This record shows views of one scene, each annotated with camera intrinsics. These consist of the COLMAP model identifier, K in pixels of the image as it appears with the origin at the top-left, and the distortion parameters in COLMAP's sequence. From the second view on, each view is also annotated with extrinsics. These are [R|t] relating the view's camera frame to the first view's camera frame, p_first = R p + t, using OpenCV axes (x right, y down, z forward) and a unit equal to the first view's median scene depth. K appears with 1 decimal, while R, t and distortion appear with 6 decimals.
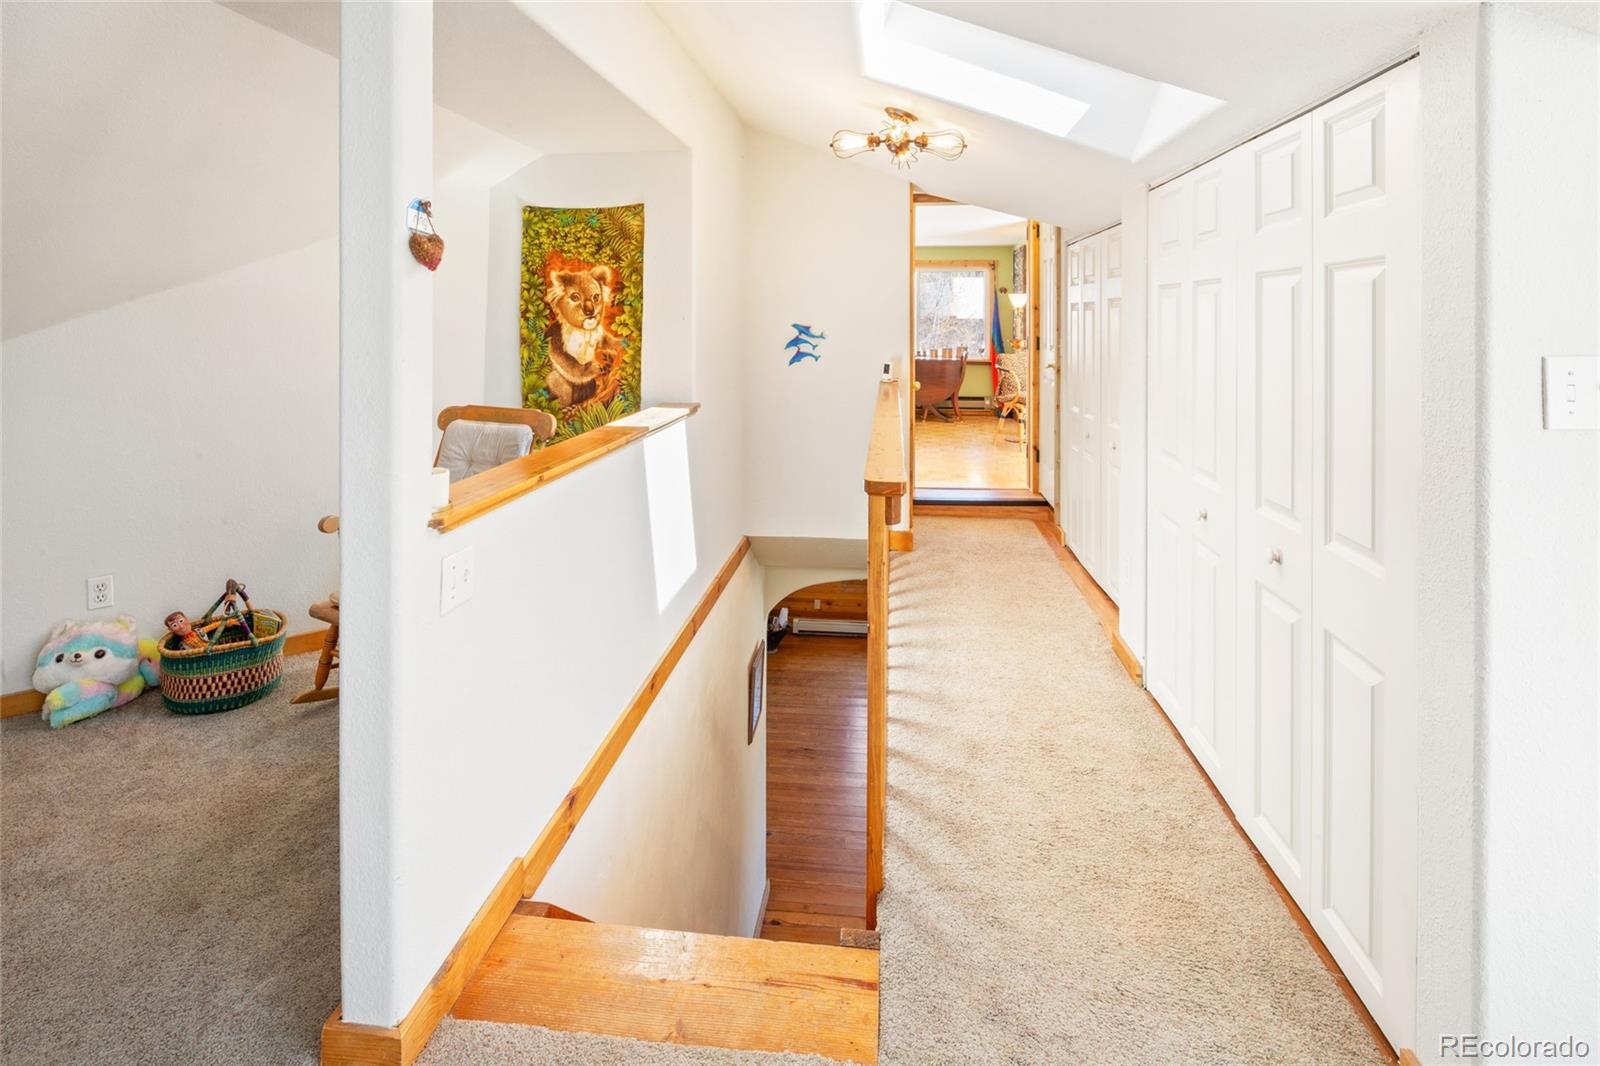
lens RADIAL K [[789.5, 0, 797.2], [0, 789.5, 319.5], [0, 0, 1]] dist [0.002779, -0.001903]
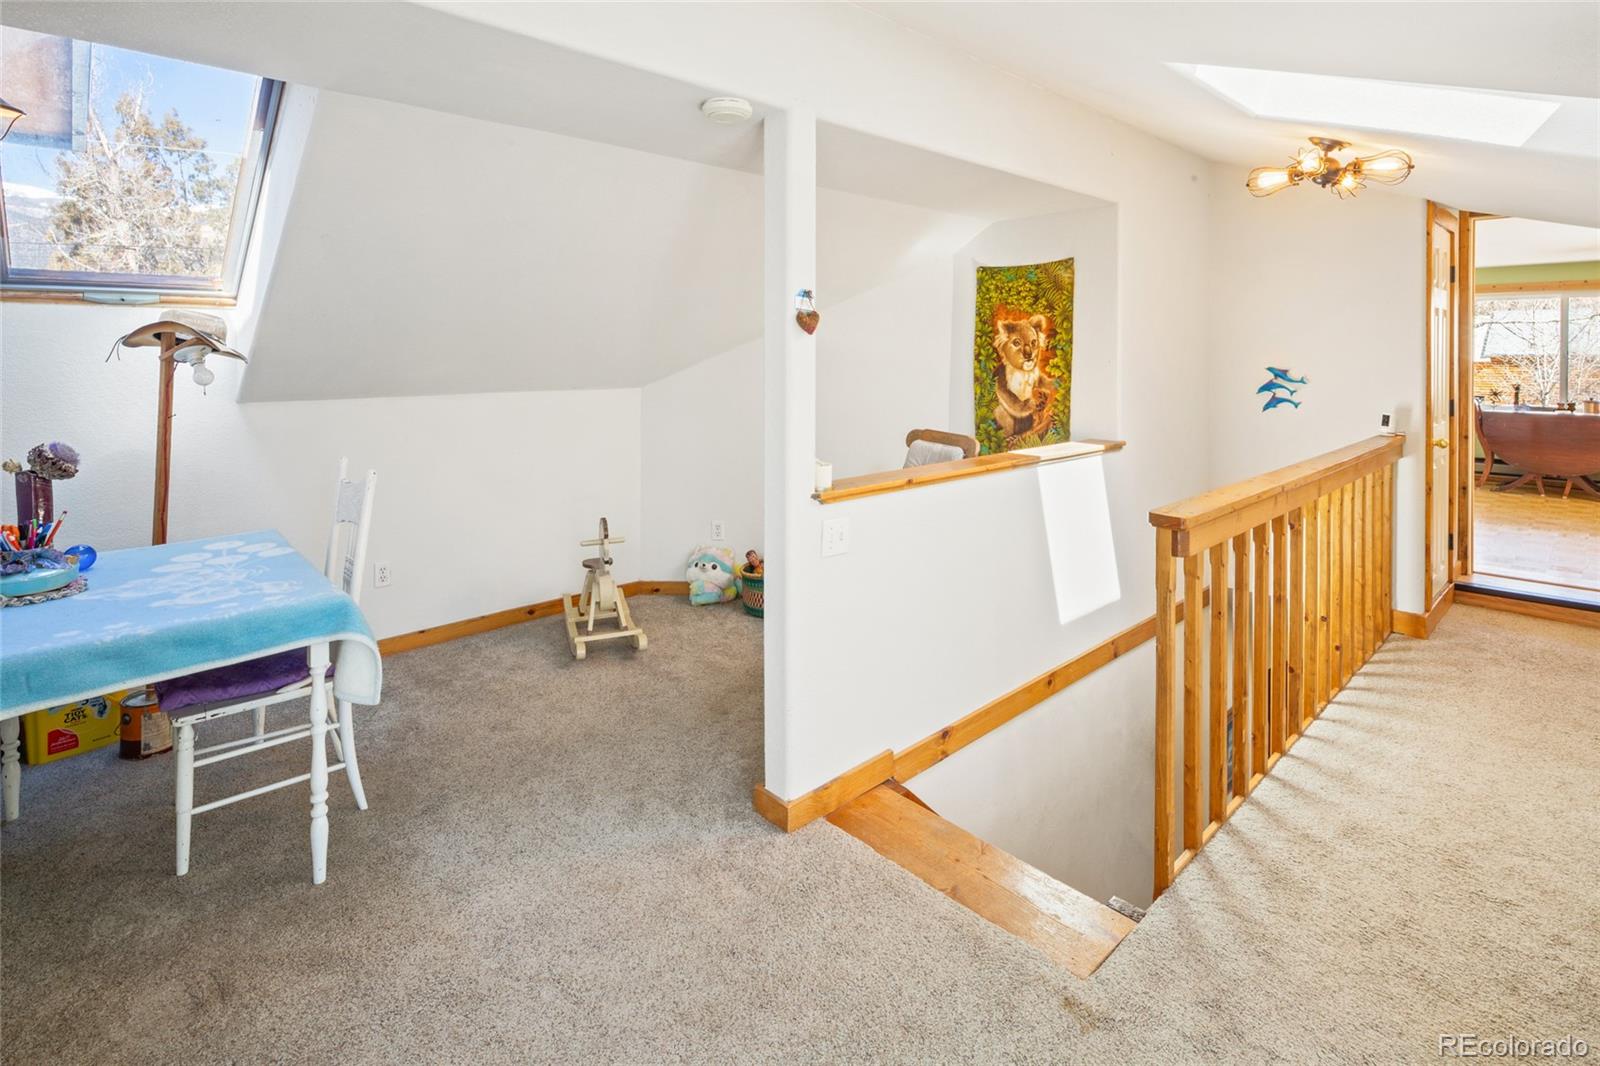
lens RADIAL K [[780.8, 0, 796.9], [0, 780.8, 362.9], [0, 0, 1]] dist [0.001889, -0.000971]
pose [[0.759880, 0.007646, -0.650018, 0.220731], [-0.002235, 0.999956, 0.009150, -0.008391], [0.650059, -0.005499, 0.759863, -0.082057]]
